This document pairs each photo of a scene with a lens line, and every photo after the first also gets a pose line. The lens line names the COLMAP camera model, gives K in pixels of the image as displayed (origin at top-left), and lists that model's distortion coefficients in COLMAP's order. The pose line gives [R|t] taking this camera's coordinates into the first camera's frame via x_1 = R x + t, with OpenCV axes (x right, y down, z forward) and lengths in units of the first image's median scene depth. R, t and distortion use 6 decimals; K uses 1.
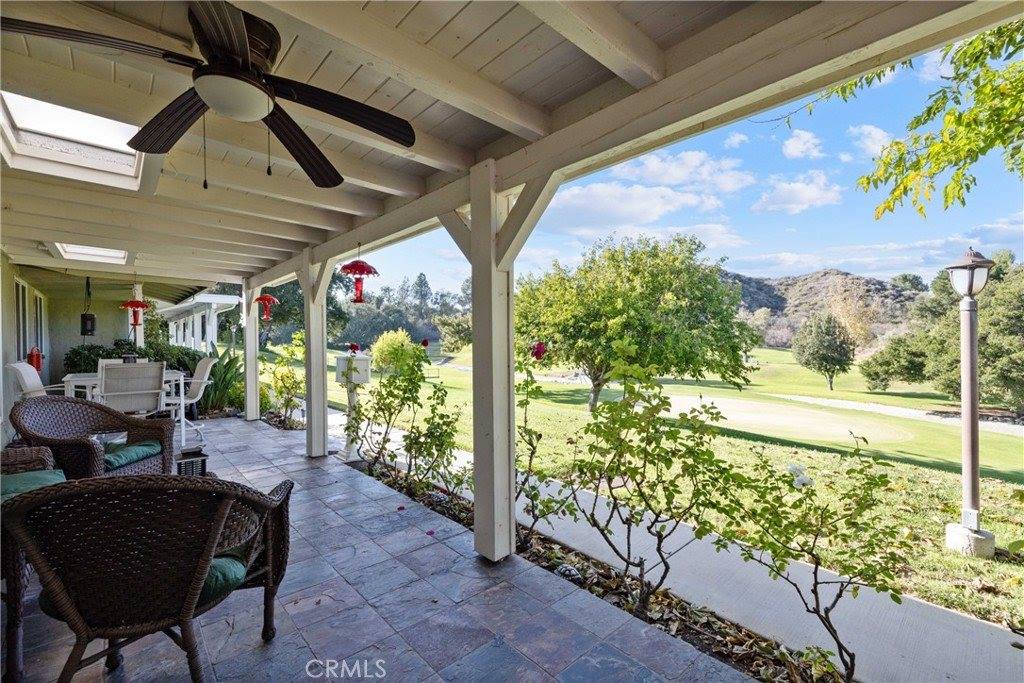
lens RADIAL K [[433.9, 0, 508.1], [0, 433.9, 343.4], [0, 0, 1]] dist [0.002199, 0.000220]
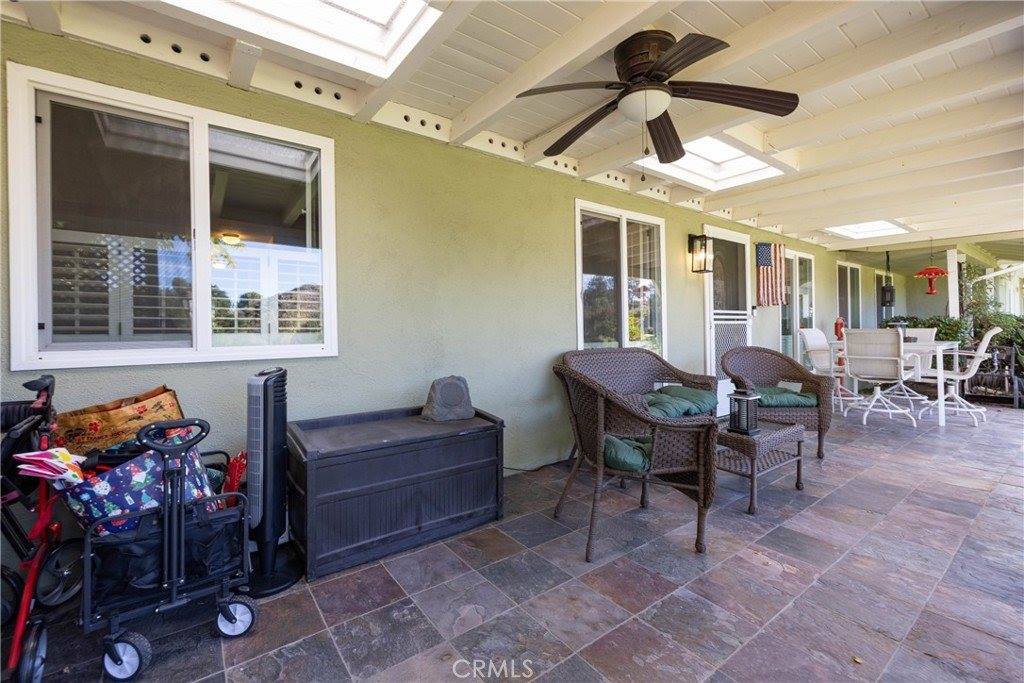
lens RADIAL K [[437.3, 0, 509.4], [0, 437.3, 328.2], [0, 0, 1]] dist [0.001436, 0.000032]
pose [[-0.093402, 0.001832, -0.995627, 0.278128], [0.004610, 0.999988, 0.001407, 0.043969], [0.995618, -0.004458, -0.093409, 0.276829]]
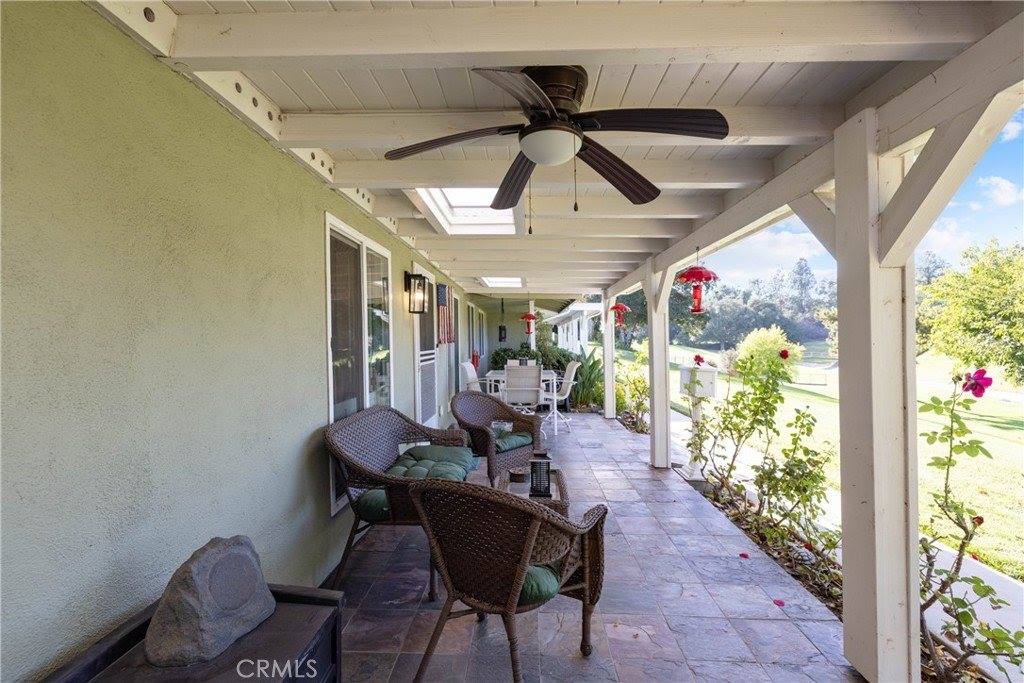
lens RADIAL K [[444.4, 0, 512.0], [0, 444.4, 341.5], [0, 0, 1]] dist [0.004212, -0.000113]
pose [[0.714934, 0.001914, -0.699189, 0.028913], [-0.002475, 0.999997, 0.000207, -0.028685], [0.699187, 0.001583, 0.714937, 0.052329]]
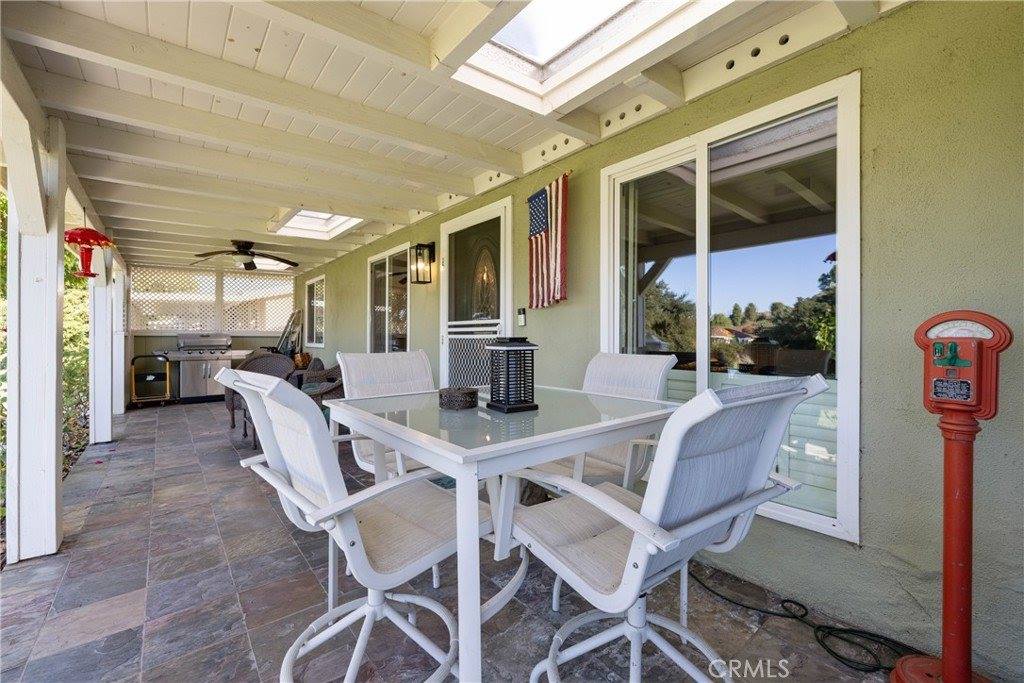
lens RADIAL K [[437.3, 0, 509.4], [0, 437.3, 328.2], [0, 0, 1]] dist [0.001436, 0.000032]
pose [[-0.996877, 0.032132, 0.072136, -1.171392], [0.032858, 0.999420, 0.008904, 0.009157], [-0.071808, 0.011246, -0.997355, 1.690643]]
